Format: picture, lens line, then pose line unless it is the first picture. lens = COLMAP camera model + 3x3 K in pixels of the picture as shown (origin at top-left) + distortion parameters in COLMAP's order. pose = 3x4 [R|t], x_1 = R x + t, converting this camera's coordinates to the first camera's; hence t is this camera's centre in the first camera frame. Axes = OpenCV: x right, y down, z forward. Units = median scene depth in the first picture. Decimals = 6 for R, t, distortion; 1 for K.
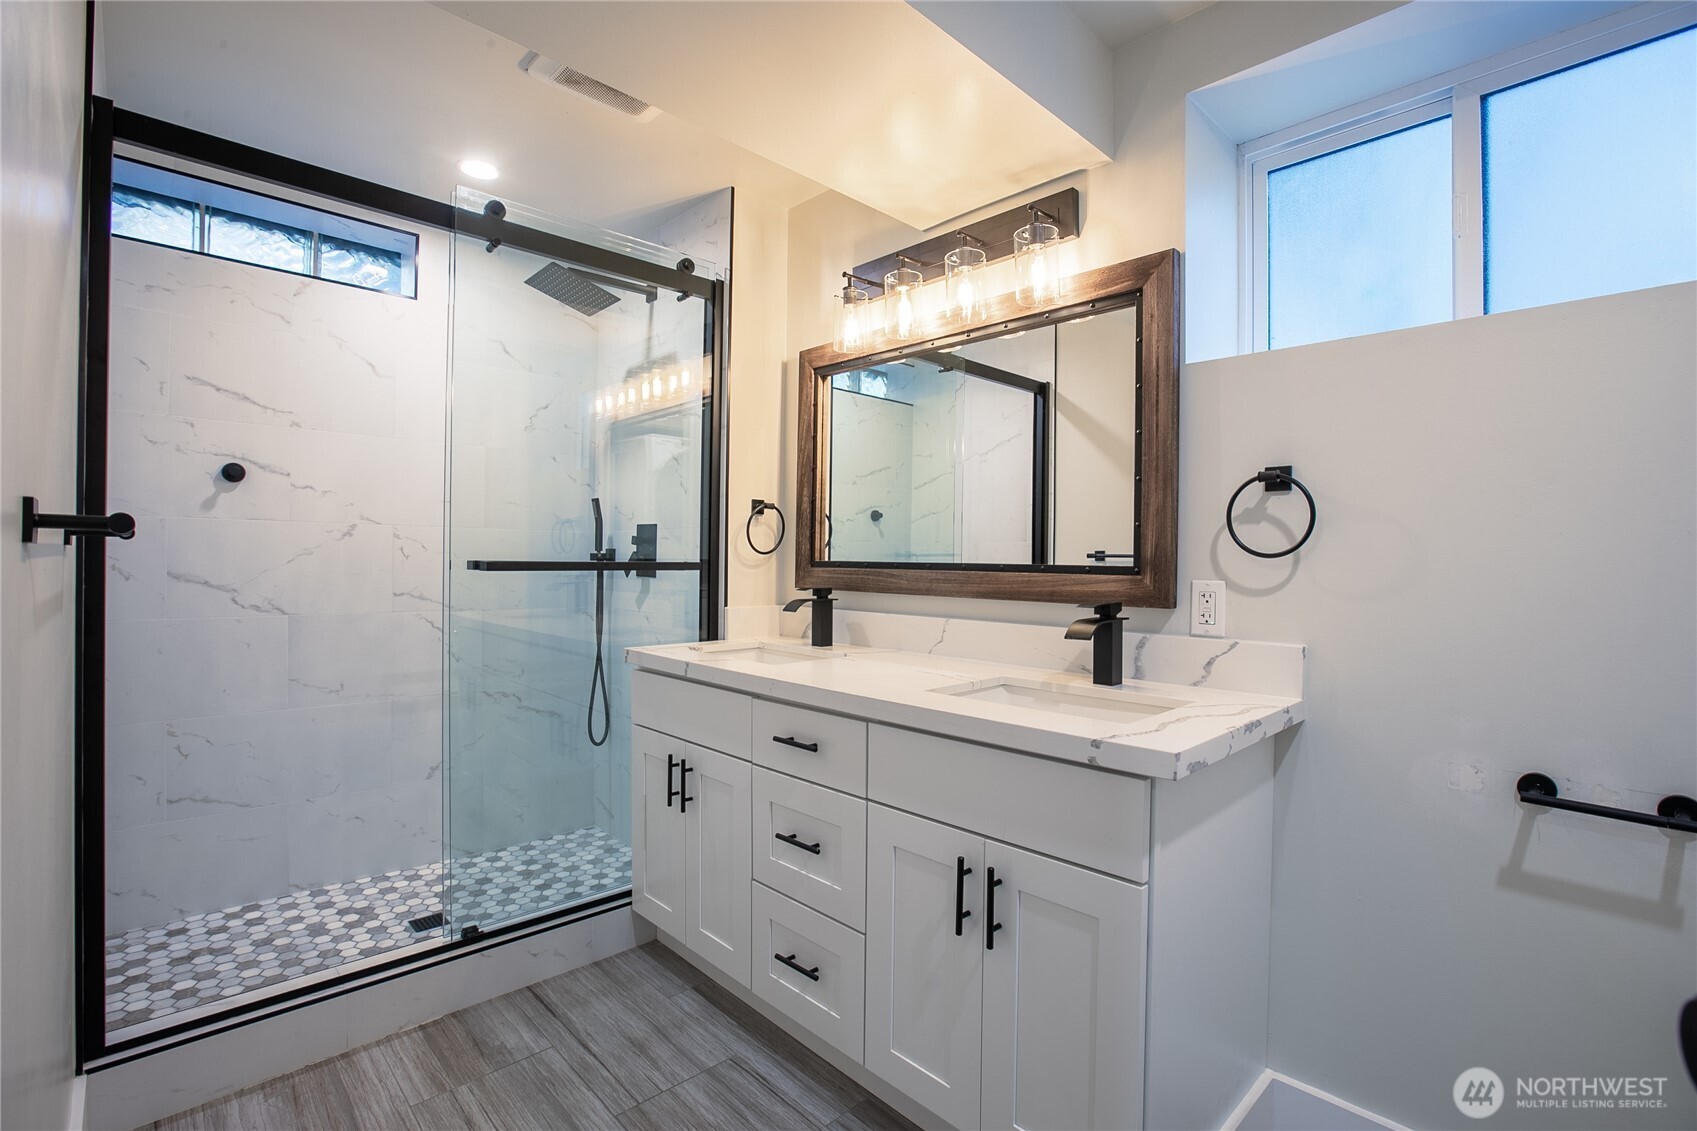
lens RADIAL K [[771.2, 0, 848.5], [0, 771.2, 565.5], [0, 0, 1]] dist [-0.082664, 0.027781]
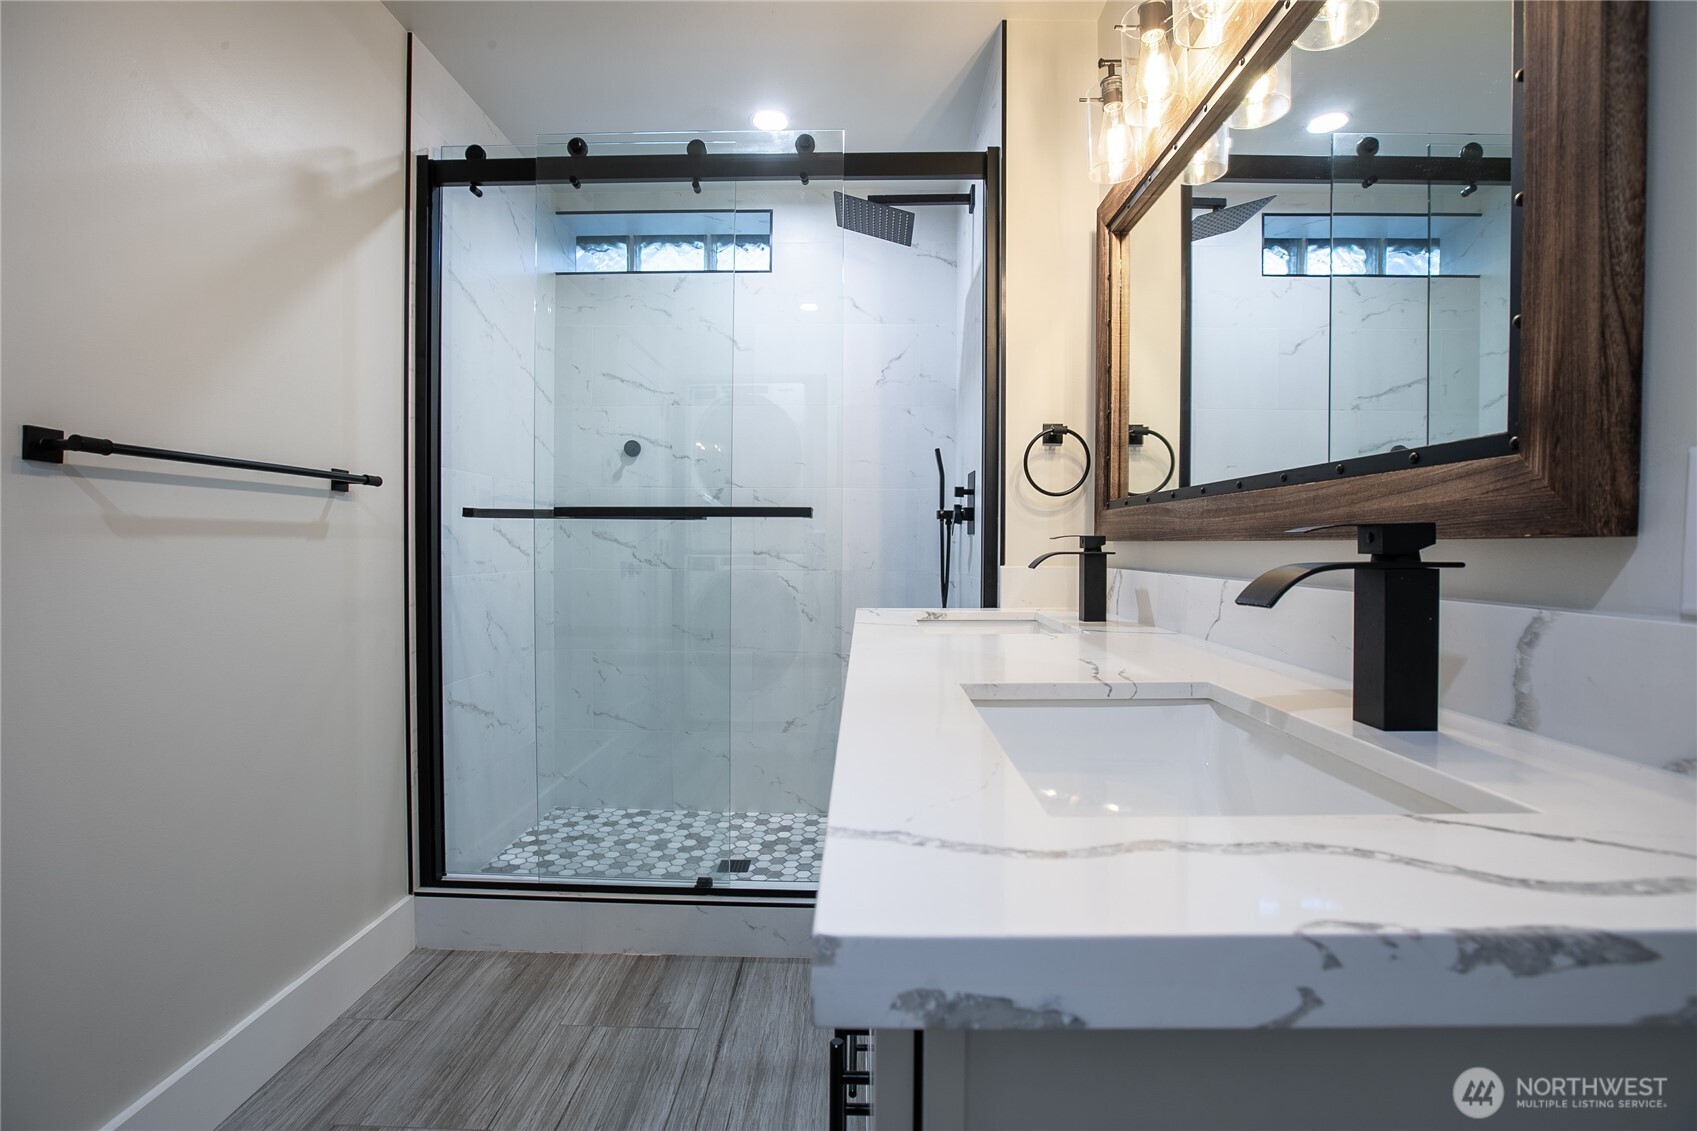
lens RADIAL K [[769.4, 0, 845.8], [0, 769.4, 564.3], [0, 0, 1]] dist [-0.063597, 0.025809]
pose [[0.704642, 0.010382, -0.709487, 0.319519], [-0.002954, 0.999927, 0.011698, 0.050568], [0.709557, -0.006147, 0.704621, 0.394269]]
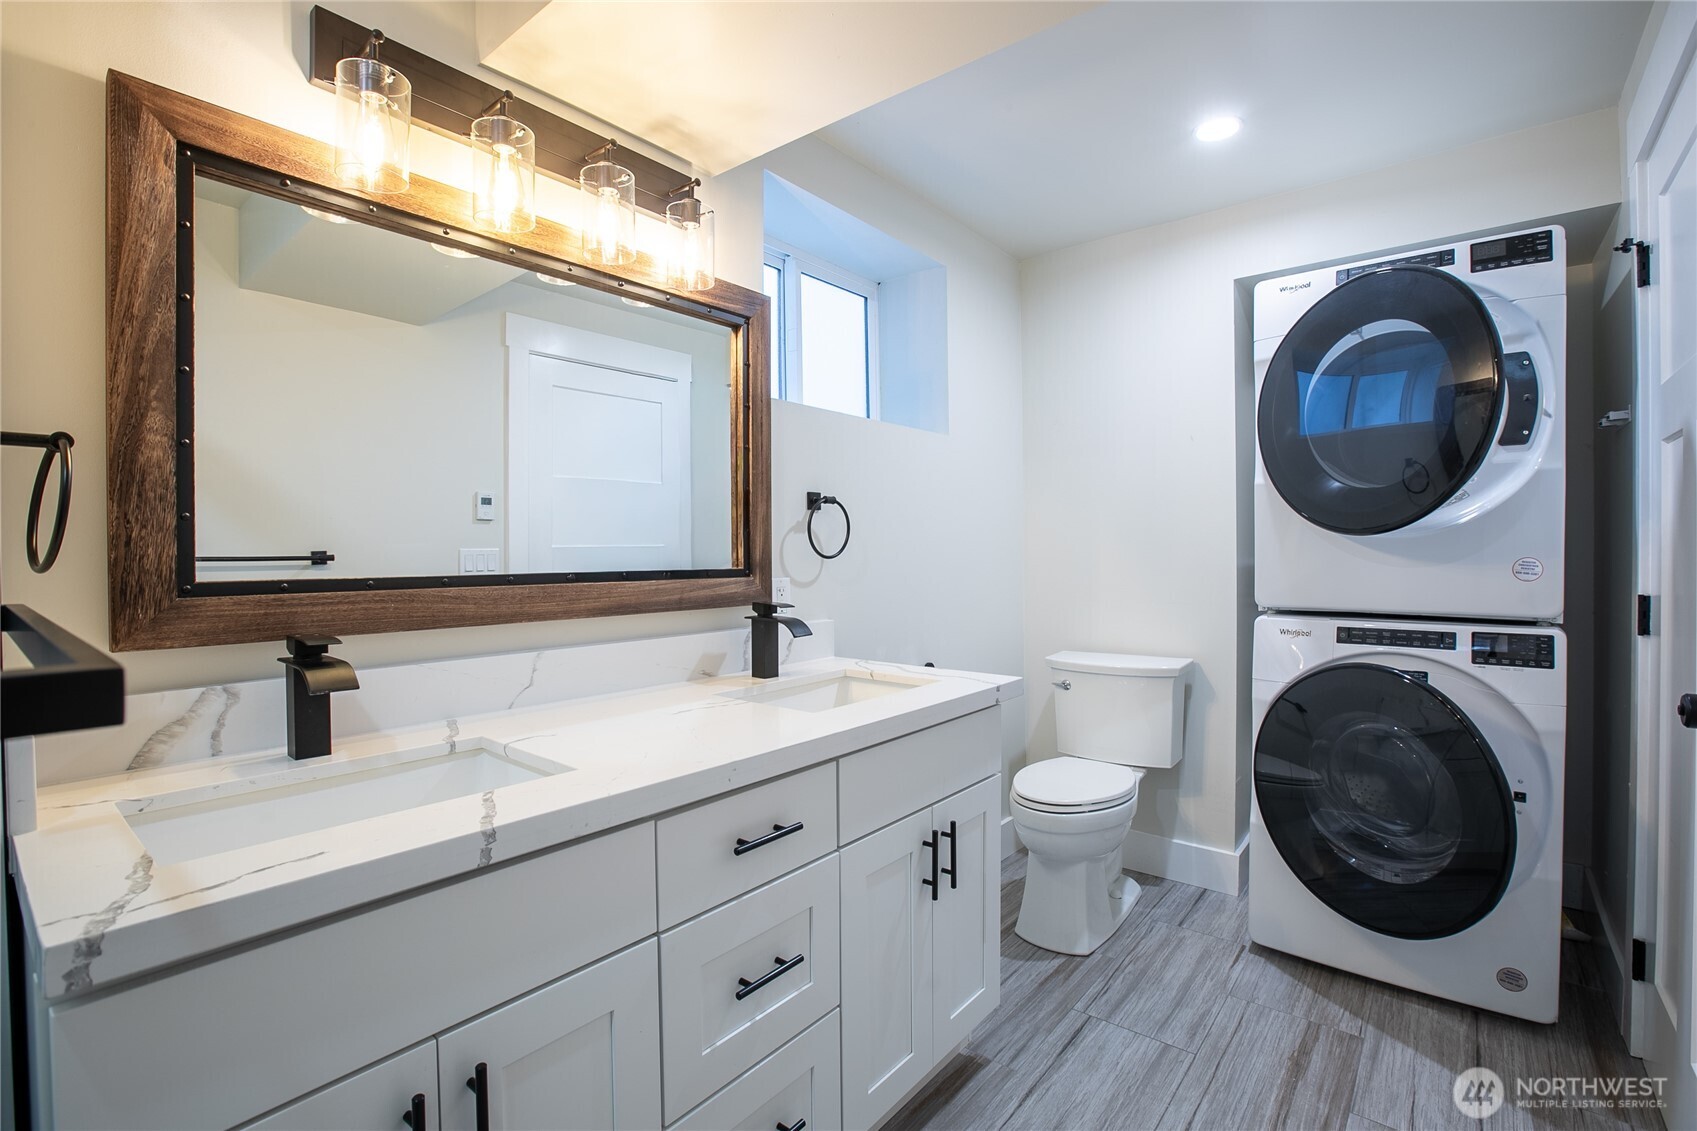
lens RADIAL K [[769.4, 0, 845.8], [0, 769.4, 564.3], [0, 0, 1]] dist [-0.063597, 0.025809]
pose [[-0.116691, -0.025291, 0.992846, -0.586160], [0.014097, 0.999533, 0.027118, -0.026395], [-0.993068, 0.017161, -0.116280, 0.776383]]
